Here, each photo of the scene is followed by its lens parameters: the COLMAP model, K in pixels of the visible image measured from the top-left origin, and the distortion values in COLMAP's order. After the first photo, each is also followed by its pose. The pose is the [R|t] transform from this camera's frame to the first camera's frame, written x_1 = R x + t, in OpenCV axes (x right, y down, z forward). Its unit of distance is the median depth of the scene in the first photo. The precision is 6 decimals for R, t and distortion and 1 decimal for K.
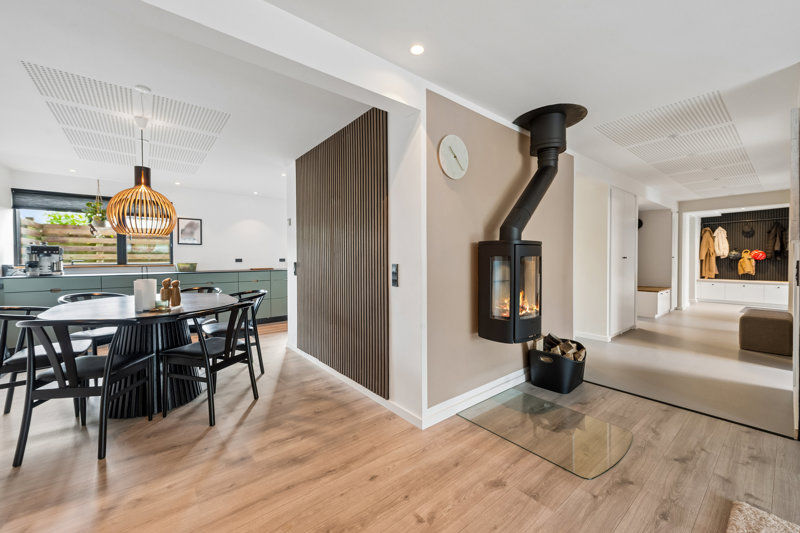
lens RADIAL K [[313.7, 0, 400.0], [0, 313.7, 266.5], [0, 0, 1]] dist [0.006652, -0.000245]
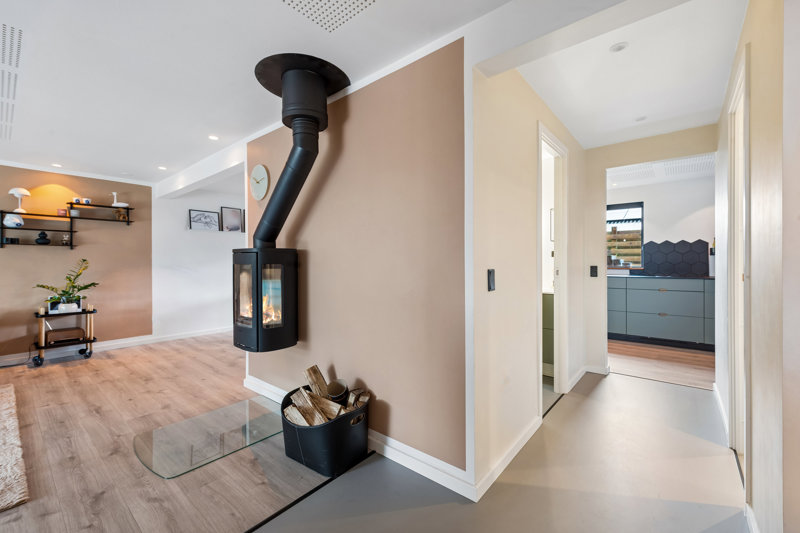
lens RADIAL K [[332.8, 0, 410.2], [0, 332.8, 262.7], [0, 0, 1]] dist [0.001615, 0.000333]
pose [[0.211557, 0.006048, -0.977347, 0.674895], [-0.022960, 0.999736, 0.001216, -0.022685], [0.977096, 0.022182, 0.211640, 0.557620]]
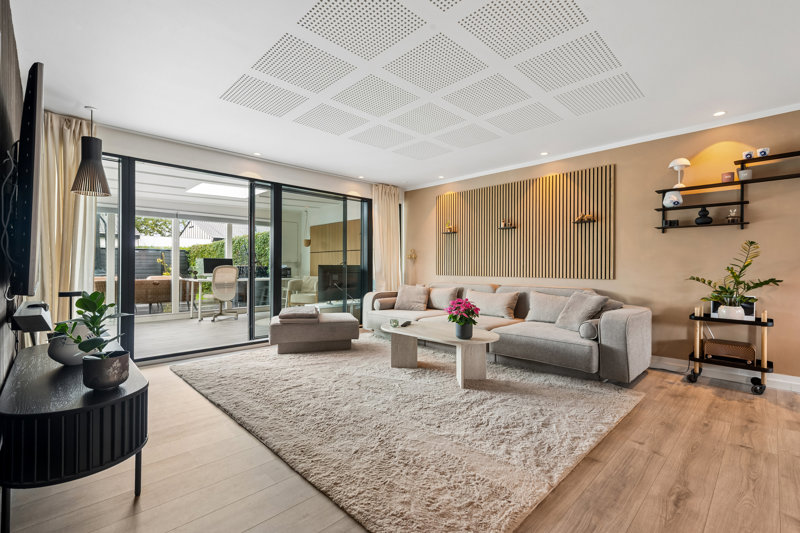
lens RADIAL K [[361.1, 0, 400.0], [0, 361.1, 266.5], [0, 0, 1]] dist [0.011179, -0.000503]
pose [[-0.995568, 0.003034, -0.093997, 0.343813], [0.000716, 0.999695, 0.024681, 0.011827], [0.094044, 0.024504, -0.995266, 0.482570]]
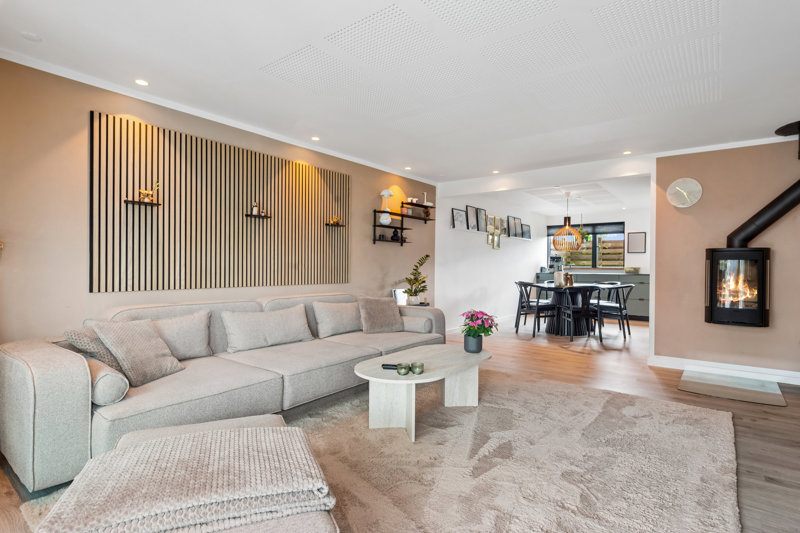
lens RADIAL K [[408.3, 0, 400.0], [0, 408.3, 266.5], [0, 0, 1]] dist [-0.000949, 0.000046]
pose [[0.225519, 0.008422, -0.974202, 0.739393], [-0.034473, 0.999405, 0.000660, 0.017189], [0.973629, 0.033435, 0.225675, -0.303513]]
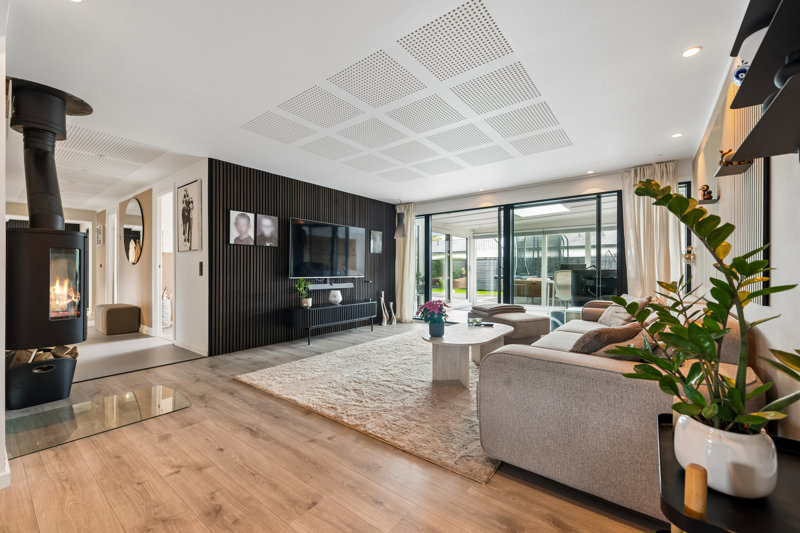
lens RADIAL K [[324.1, 0, 401.5], [0, 324.1, 269.2], [0, 0, 1]] dist [0.014260, -0.006362]
pose [[-0.231726, 0.007107, 0.972755, -0.337724], [0.024057, 0.999709, -0.001573, 0.022328], [-0.972484, 0.023037, -0.231829, 0.120186]]
